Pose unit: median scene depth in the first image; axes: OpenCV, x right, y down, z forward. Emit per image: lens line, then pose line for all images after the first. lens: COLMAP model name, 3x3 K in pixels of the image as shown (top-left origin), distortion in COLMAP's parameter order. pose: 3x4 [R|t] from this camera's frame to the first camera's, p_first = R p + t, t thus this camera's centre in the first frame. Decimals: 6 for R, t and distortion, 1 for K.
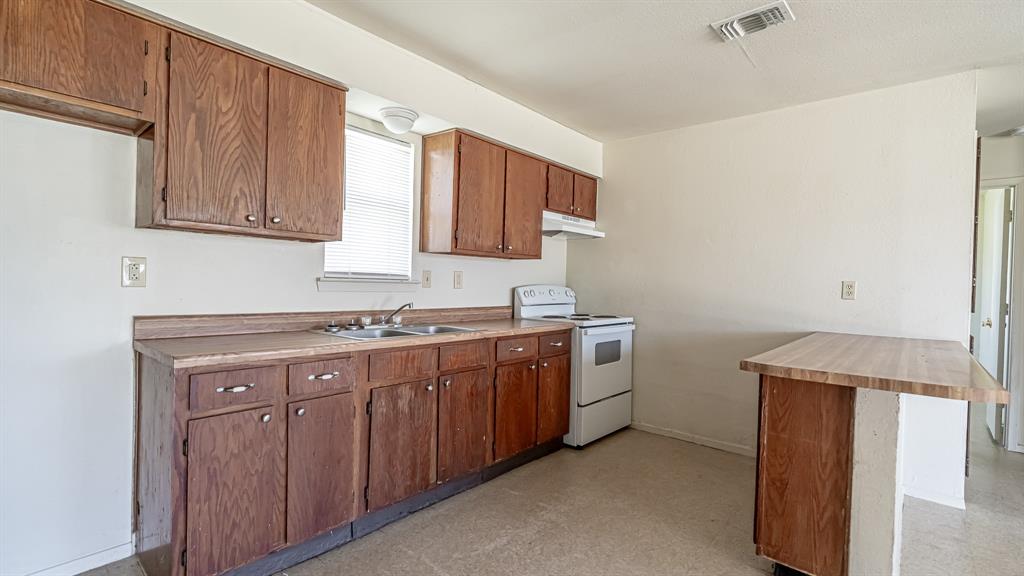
lens RADIAL K [[460.5, 0, 515.1], [0, 460.5, 285.1], [0, 0, 1]] dist [-0.002162, 0.000341]
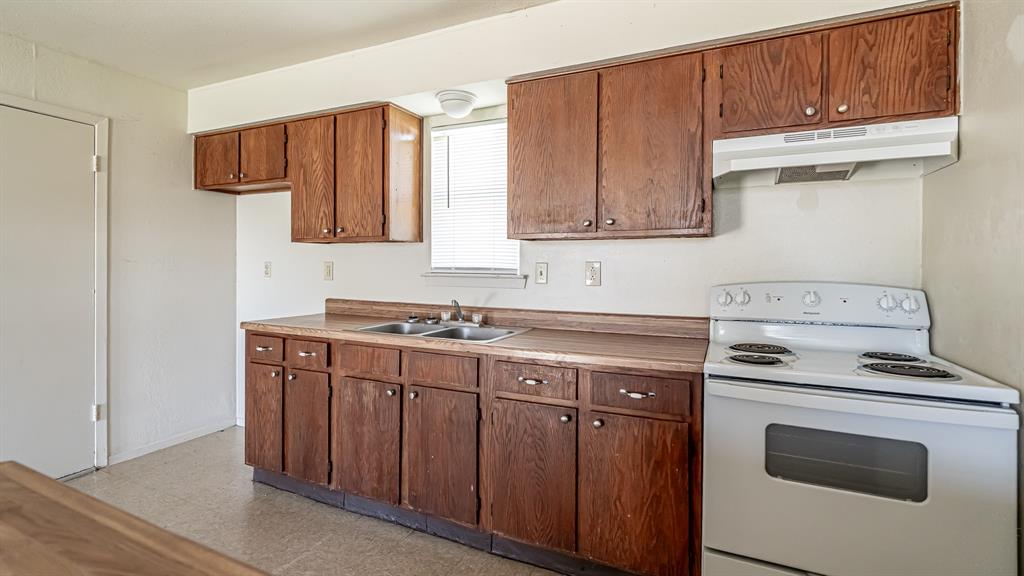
lens RADIAL K [[464.7, 0, 513.5], [0, 464.7, 265.4], [0, 0, 1]] dist [-0.001034, 0.000024]
pose [[0.278747, -0.022309, -0.960105, 0.711329], [-0.003774, 0.999697, -0.024325, -0.008136], [0.960357, 0.010404, 0.278578, 0.894520]]
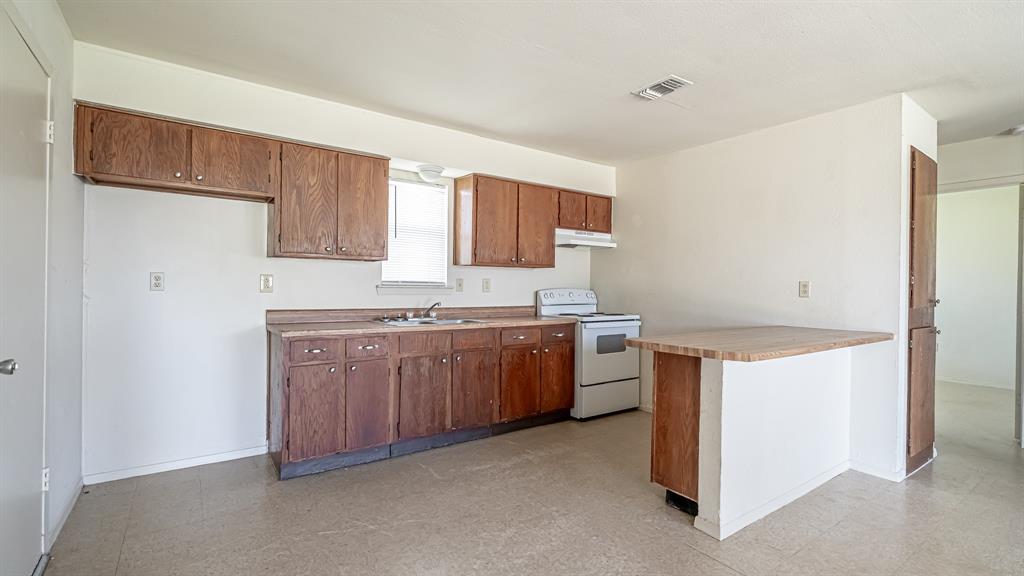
lens RADIAL K [[460.5, 0, 515.1], [0, 460.5, 285.1], [0, 0, 1]] dist [-0.002162, 0.000341]
pose [[0.972717, -0.015032, -0.231507, 0.337492], [0.012292, 0.999836, -0.013272, 0.008334], [0.231669, 0.010064, 0.972743, -0.322904]]
